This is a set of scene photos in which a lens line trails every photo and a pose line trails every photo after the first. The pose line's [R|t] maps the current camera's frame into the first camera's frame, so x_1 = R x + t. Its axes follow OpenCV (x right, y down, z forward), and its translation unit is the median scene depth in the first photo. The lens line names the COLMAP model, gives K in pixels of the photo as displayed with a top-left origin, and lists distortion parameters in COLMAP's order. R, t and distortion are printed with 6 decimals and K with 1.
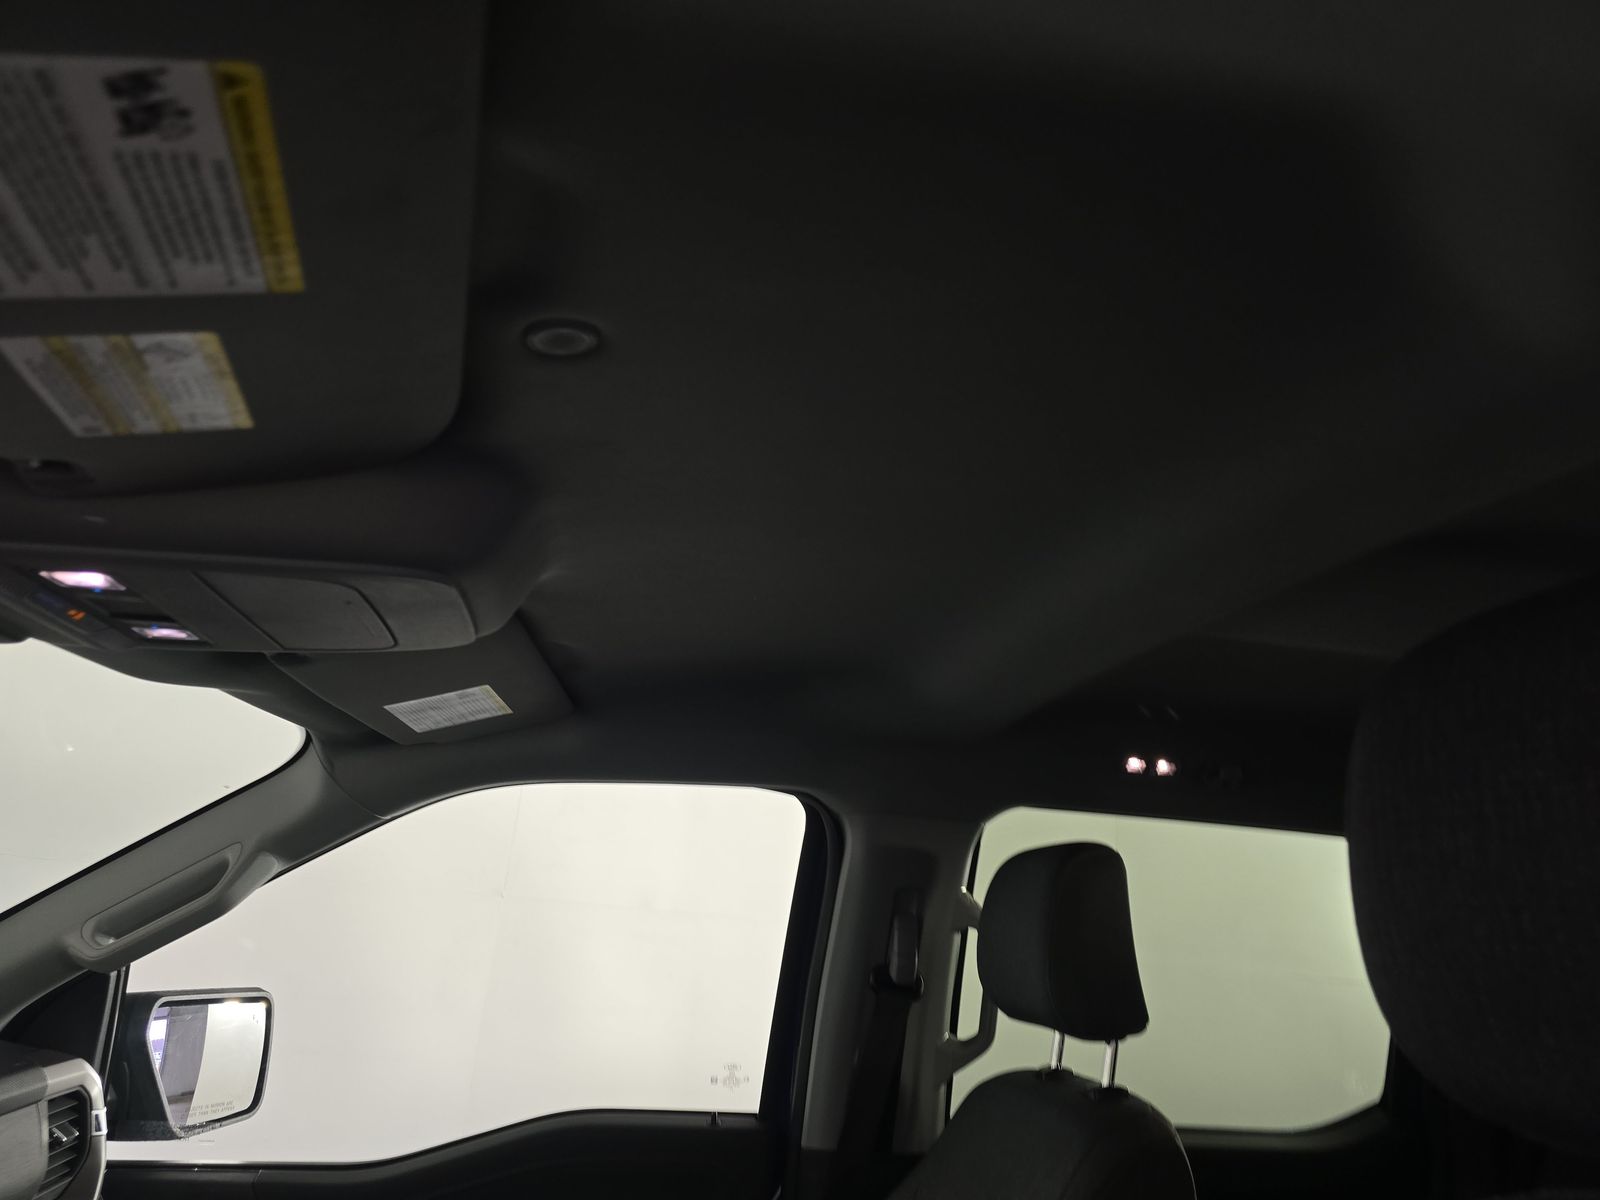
lens RADIAL K [[1052.0, 0, 800.0], [0, 1052.0, 600.0], [0, 0, 1]] dist [0.052730, -0.043419]
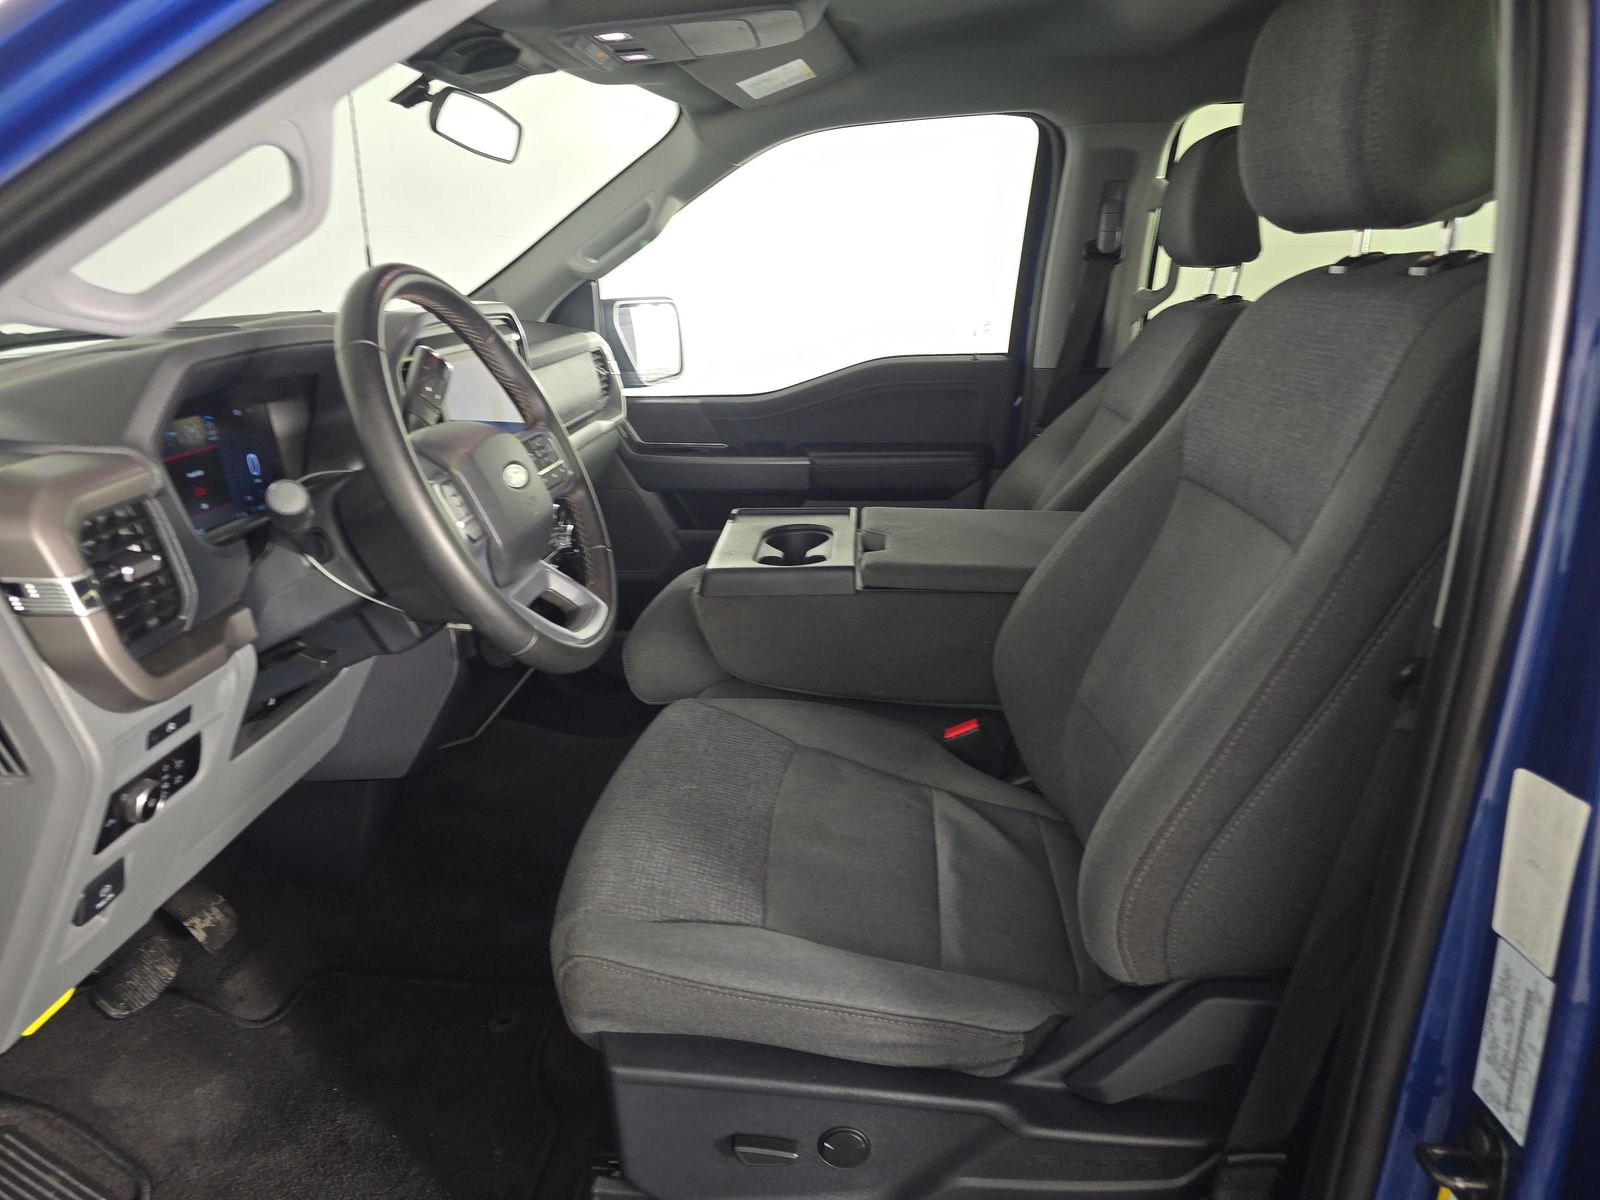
lens RADIAL K [[1052.0, 0, 800.0], [0, 1052.0, 600.0], [0, 0, 1]] dist [0.052730, -0.043419]
pose [[0.967593, -0.000604, -0.252515, 0.064957], [0.143235, 0.824867, 0.546880, -0.091853], [0.207961, -0.565327, 0.798222, -0.511685]]
